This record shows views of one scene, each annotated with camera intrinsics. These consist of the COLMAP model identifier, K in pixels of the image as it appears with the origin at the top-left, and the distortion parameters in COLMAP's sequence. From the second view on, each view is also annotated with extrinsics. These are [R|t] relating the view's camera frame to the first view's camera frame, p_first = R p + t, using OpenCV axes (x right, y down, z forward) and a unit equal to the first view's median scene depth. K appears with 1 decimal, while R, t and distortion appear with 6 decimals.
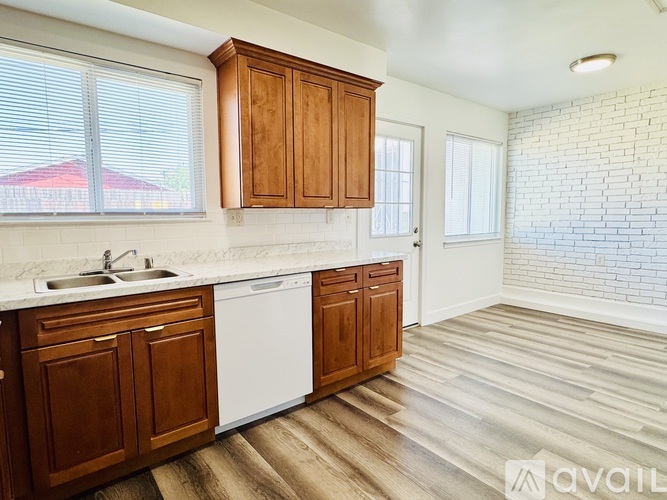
lens RADIAL K [[375.8, 0, 329.3], [0, 375.8, 248.9], [0, 0, 1]] dist [-0.002981, 0.000461]
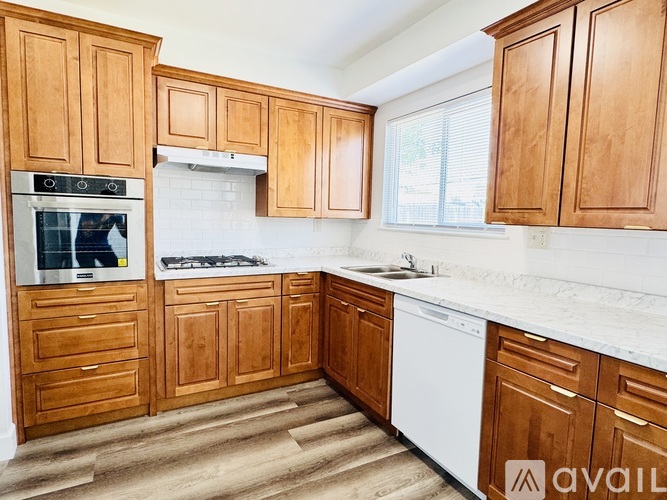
lens RADIAL K [[375.8, 0, 329.3], [0, 375.8, 248.9], [0, 0, 1]] dist [-0.002981, 0.000461]
pose [[-0.165810, 0.090387, -0.982007, 0.635707], [-0.116523, 0.987019, 0.110523, -0.104624], [0.979249, 0.132752, -0.153125, 0.773508]]
